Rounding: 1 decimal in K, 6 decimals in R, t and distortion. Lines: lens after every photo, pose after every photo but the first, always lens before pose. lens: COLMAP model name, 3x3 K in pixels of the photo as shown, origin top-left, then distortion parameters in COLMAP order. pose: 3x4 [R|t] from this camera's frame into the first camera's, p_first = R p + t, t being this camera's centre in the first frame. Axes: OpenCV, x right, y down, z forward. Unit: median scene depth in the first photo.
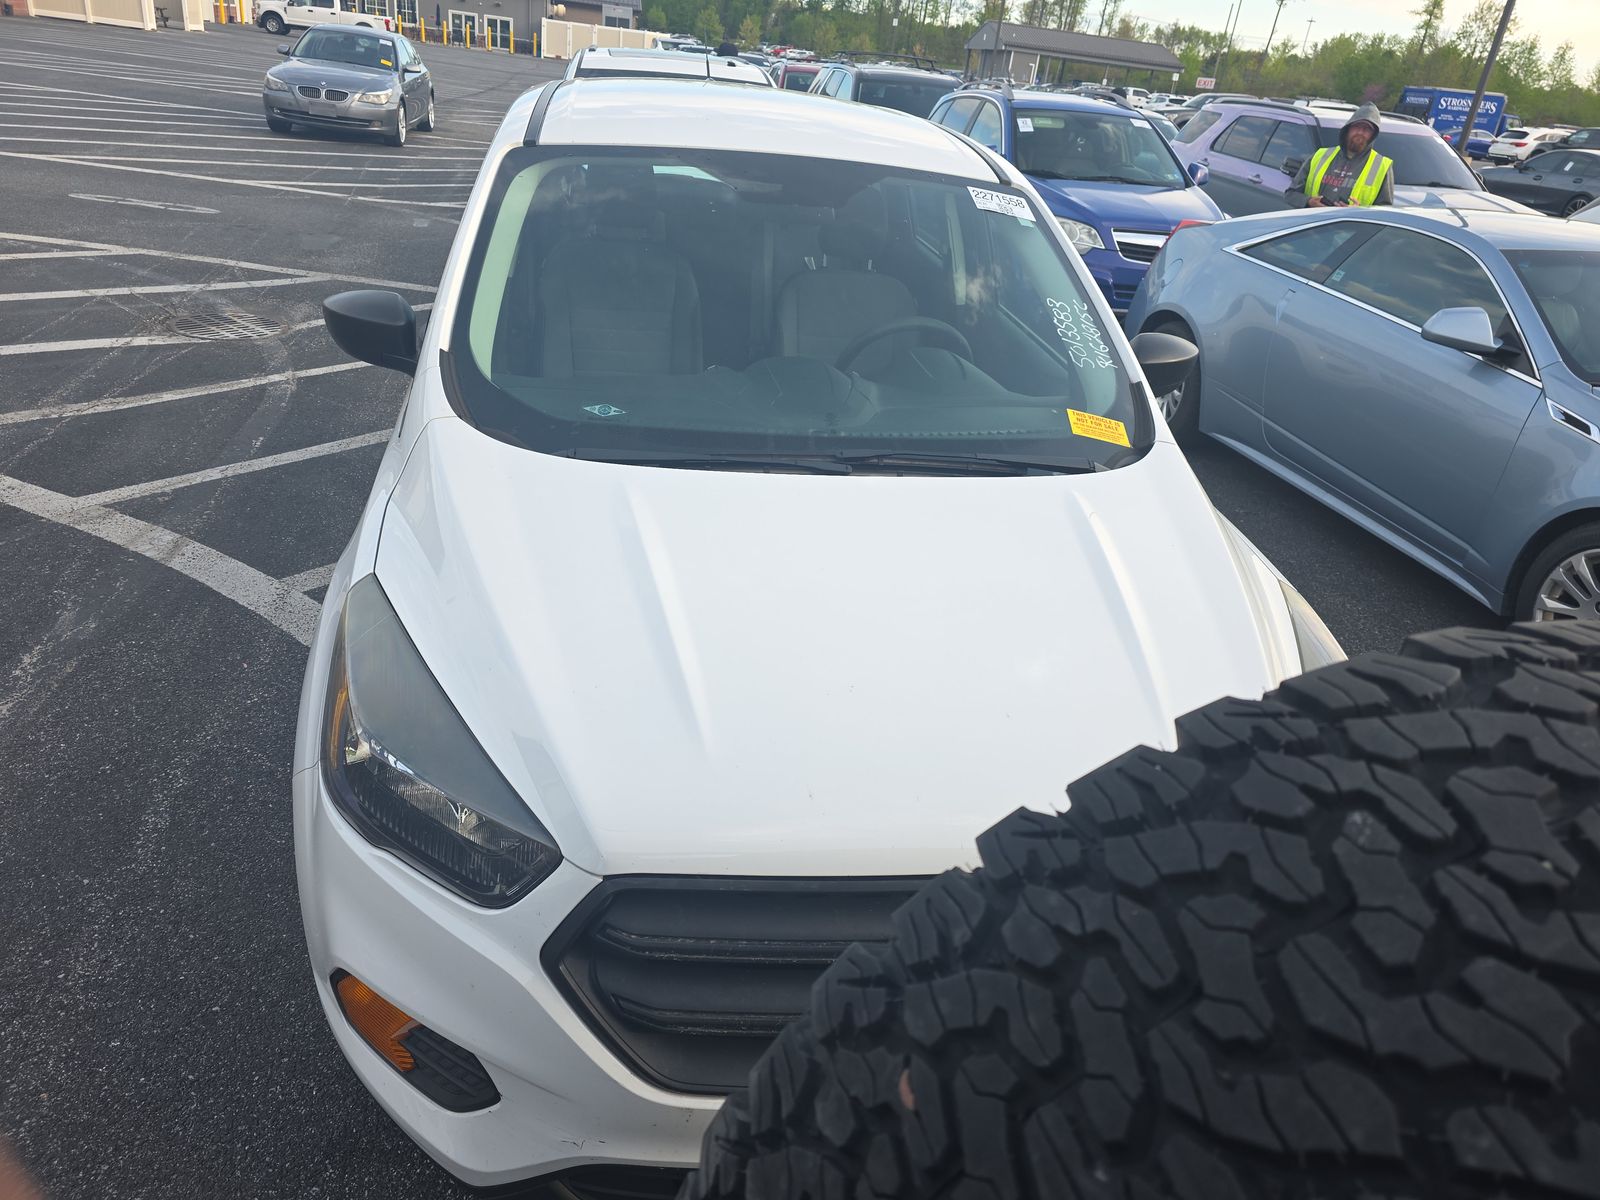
lens RADIAL K [[1069.0, 0, 794.2], [0, 1069.0, 599.4], [0, 0, 1]] dist [0.043966, -0.041702]
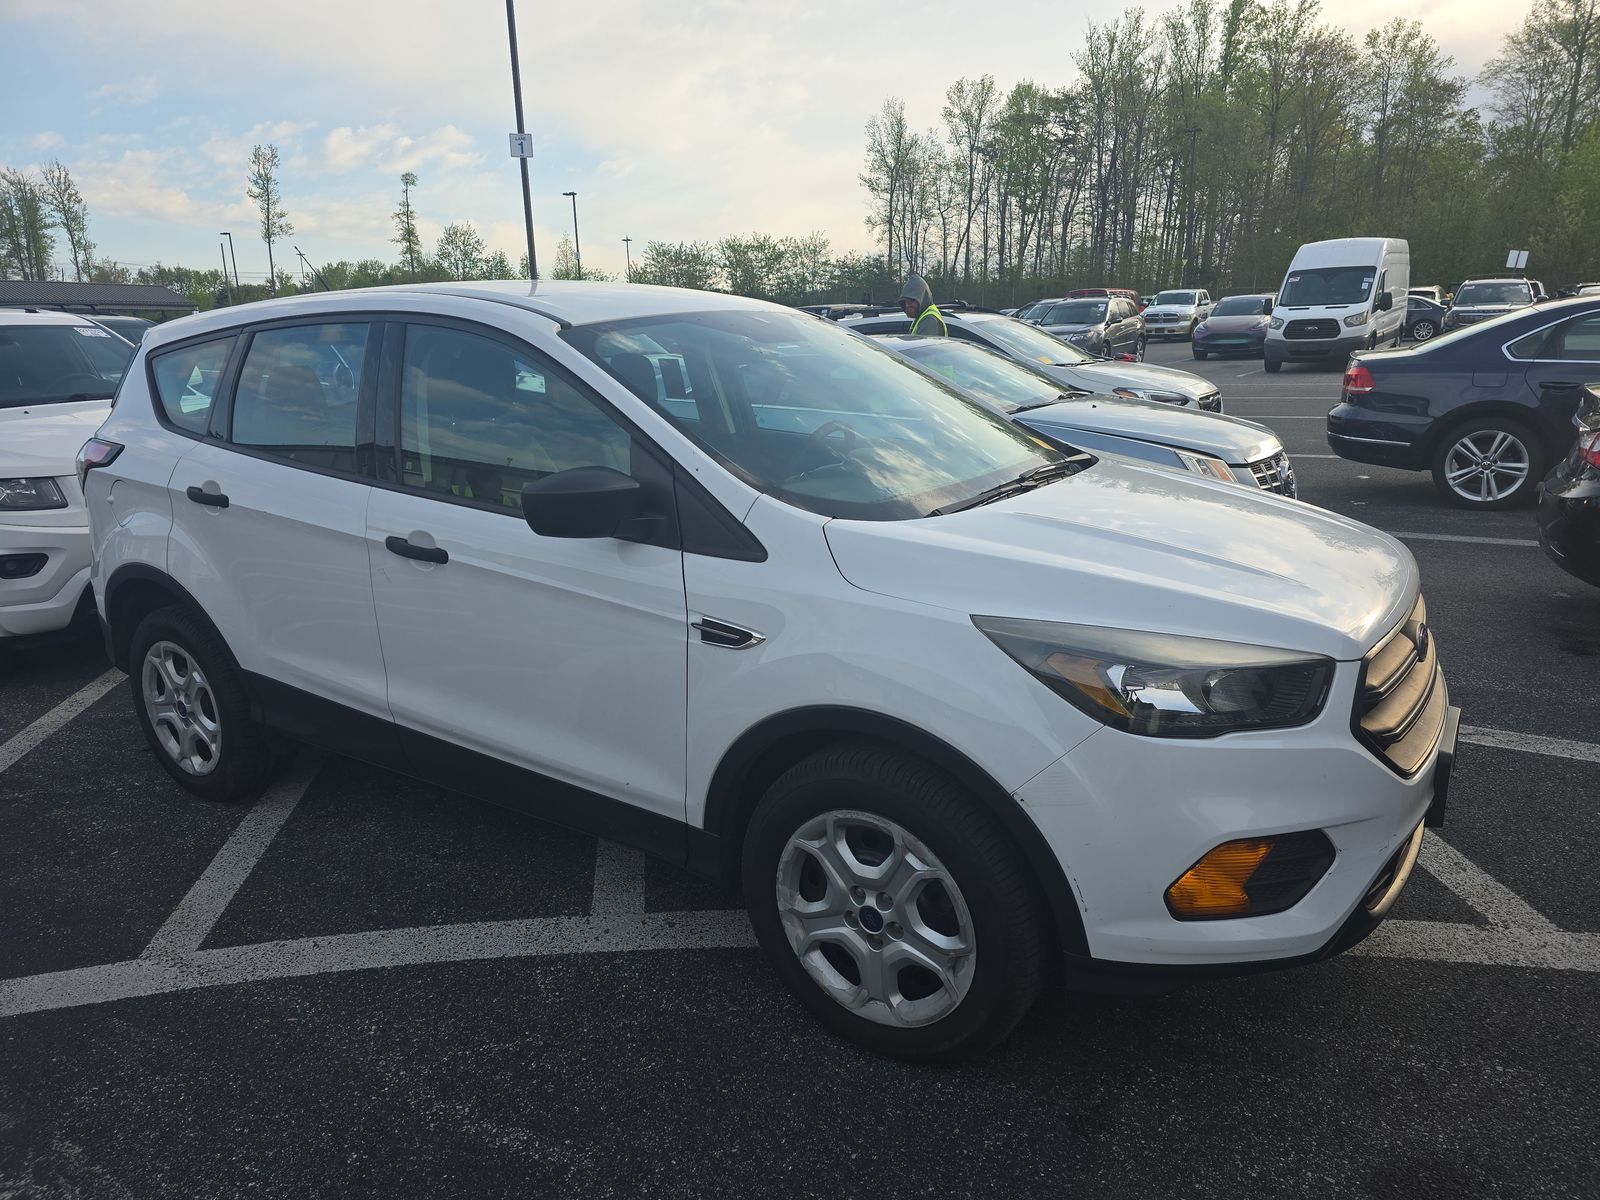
lens RADIAL K [[1069.0, 0, 813.1], [0, 1069.0, 611.1], [0, 0, 1]] dist [0.043966, -0.041702]
pose [[0.672137, -0.294371, 0.679396, -0.613390], [0.405933, 0.913885, -0.005625, -0.045000], [-0.619234, 0.279570, 0.733751, 0.099650]]
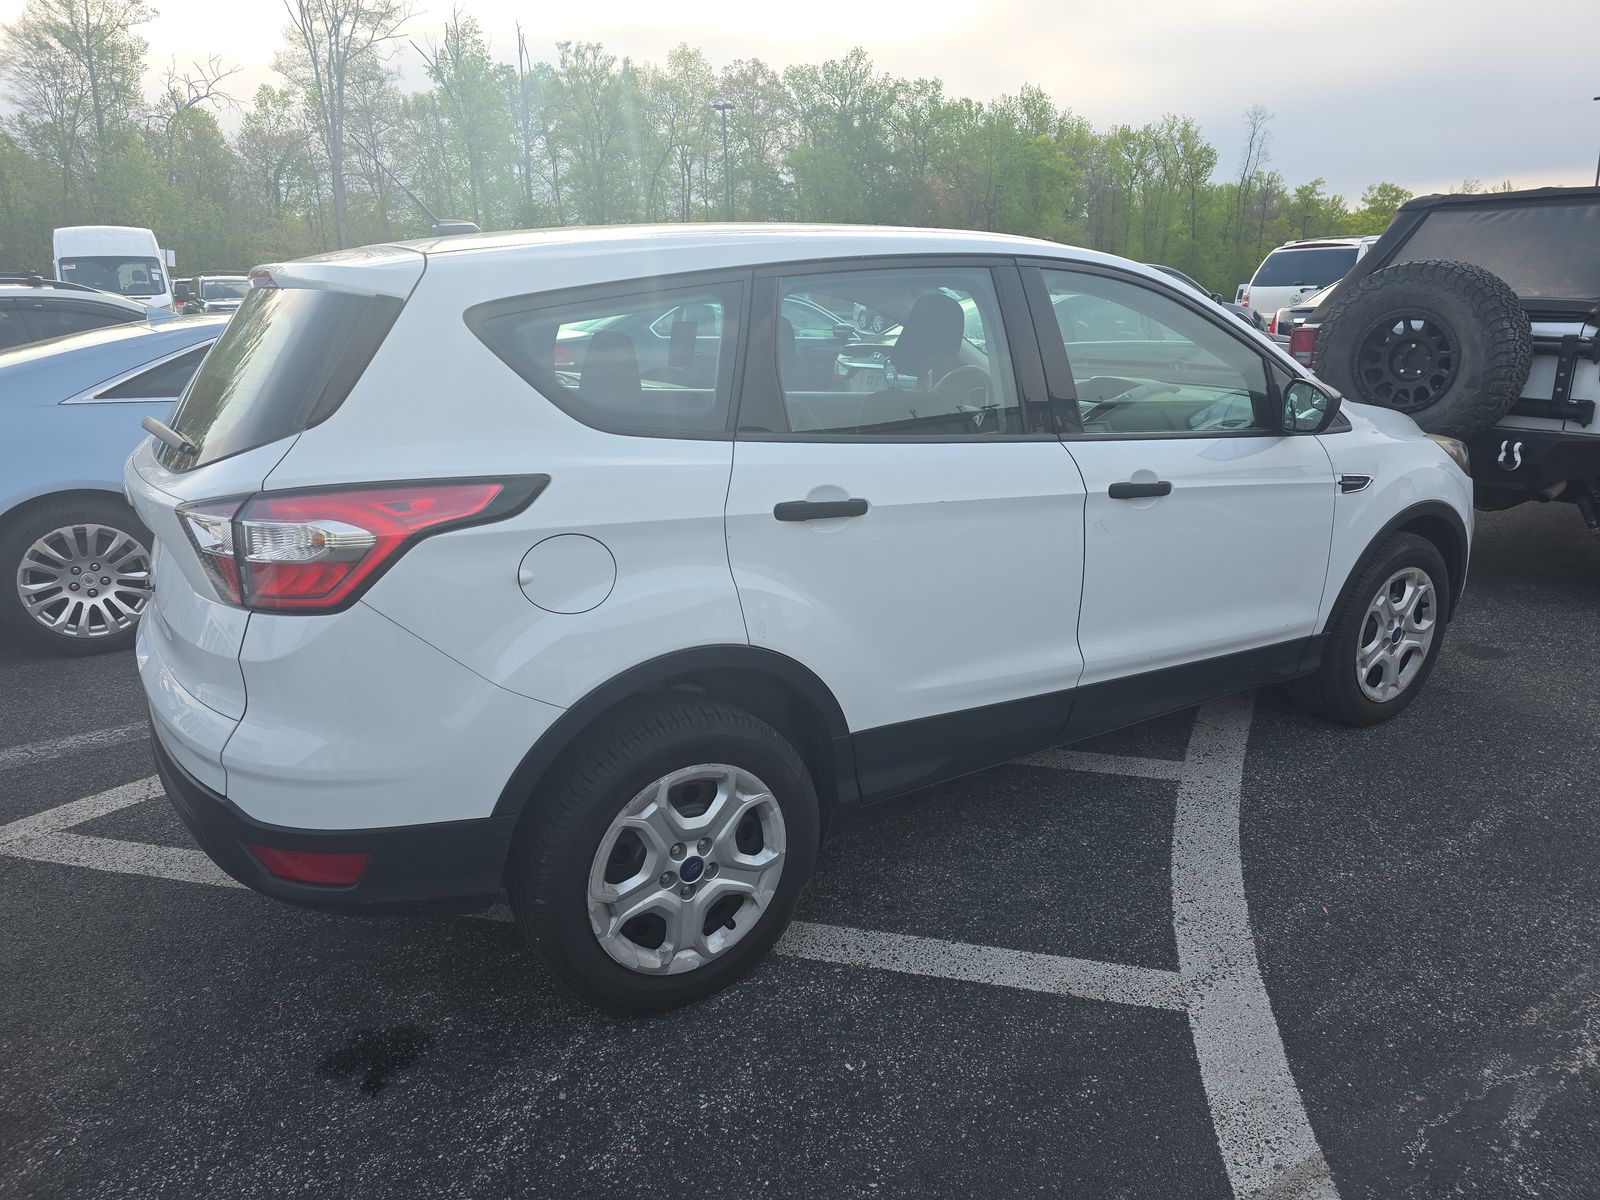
lens RADIAL K [[1069.0, 0, 800.6], [0, 1069.0, 587.8], [0, 0, 1]] dist [0.043966, -0.041702]
pose [[-0.391688, -0.326023, 0.860401, -0.866530], [0.392768, 0.786392, 0.476783, -0.609899], [-0.832054, 0.524688, -0.179969, 1.192594]]
